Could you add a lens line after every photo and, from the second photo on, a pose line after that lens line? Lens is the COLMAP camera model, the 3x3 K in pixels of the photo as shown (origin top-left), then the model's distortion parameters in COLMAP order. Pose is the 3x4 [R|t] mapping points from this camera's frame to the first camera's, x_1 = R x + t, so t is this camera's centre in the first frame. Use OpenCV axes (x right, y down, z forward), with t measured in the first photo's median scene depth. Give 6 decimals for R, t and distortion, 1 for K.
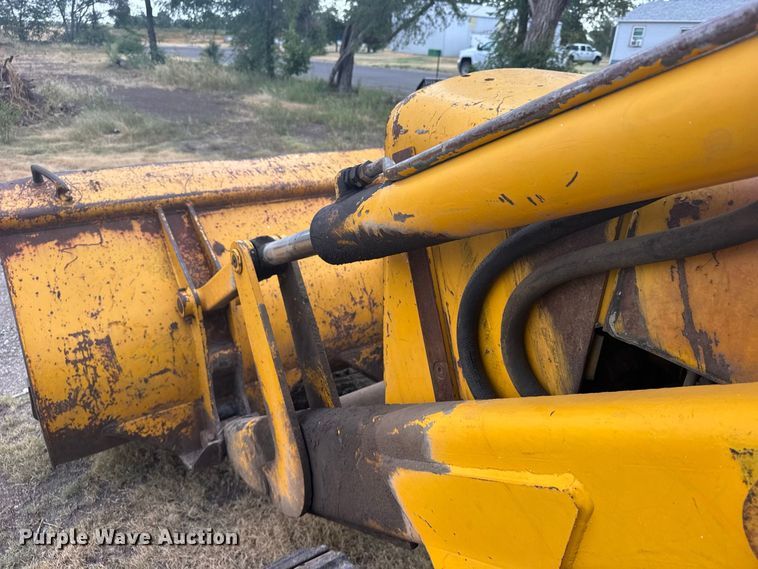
lens RADIAL K [[539.2, 0, 375.8], [0, 539.2, 284.6], [0, 0, 1]] dist [0.028853, -0.035884]
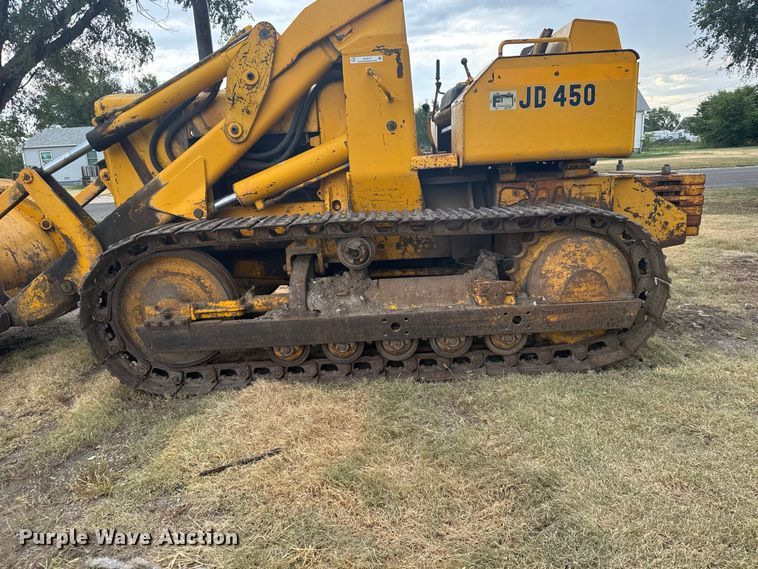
lens RADIAL K [[539.2, 0, 378.9], [0, 539.2, 290.6], [0, 0, 1]] dist [0.028853, -0.035884]
pose [[0.567613, -0.251423, 0.783966, -0.774045], [0.403884, 0.914810, 0.000963, 0.576113], [-0.717422, 0.316084, 0.620803, -0.759710]]
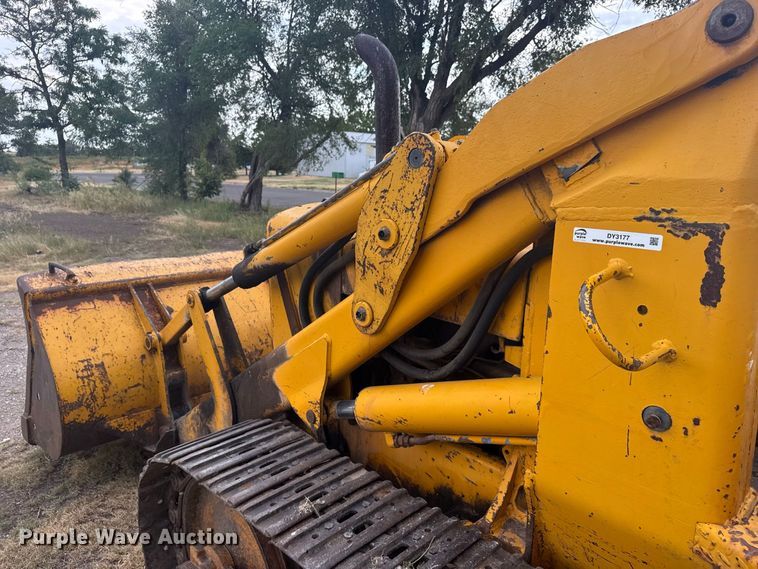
lens RADIAL K [[532.6, 0, 373.8], [0, 532.6, 285.4], [0, 0, 1]] dist [0.037324, -0.031982]
pose [[0.986656, -0.052266, 0.154200, 0.050148], [0.081647, 0.978217, -0.190856, 0.186273], [-0.140866, 0.200899, 0.969431, -0.538333]]
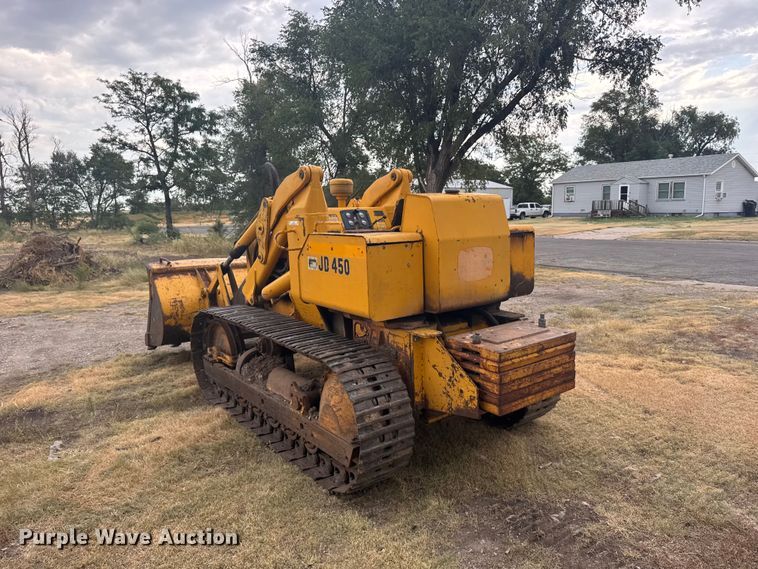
lens RADIAL K [[532.6, 0, 382.7], [0, 532.6, 274.4], [0, 0, 1]] dist [0.037324, -0.031982]
pose [[0.997667, -0.065035, 0.020761, 0.593588], [0.068266, 0.952545, -0.296644, 0.826199], [-0.000484, 0.297369, 0.954762, -1.868087]]
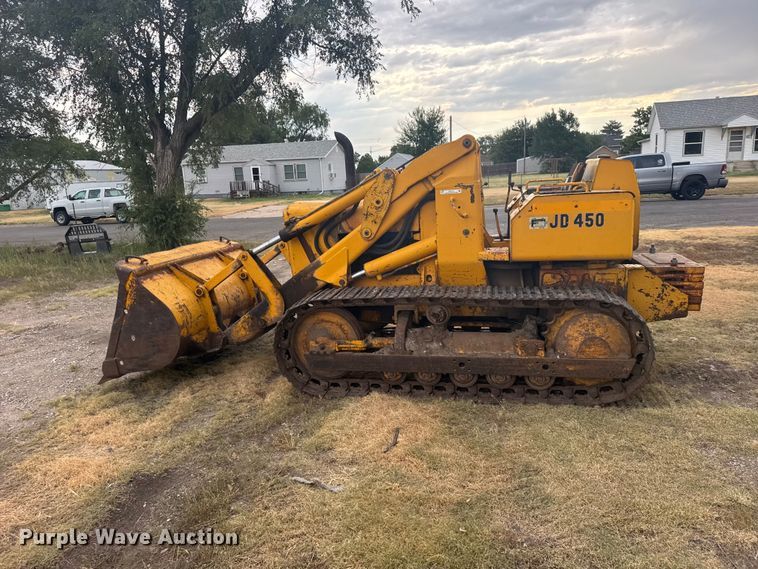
lens RADIAL K [[539.2, 0, 371.0], [0, 539.2, 280.6], [0, 0, 1]] dist [0.028853, -0.035884]
pose [[0.740039, -0.203764, 0.640955, -1.200428], [0.350312, 0.930302, -0.108717, 0.485858], [-0.574129, 0.304989, 0.759841, -1.345143]]
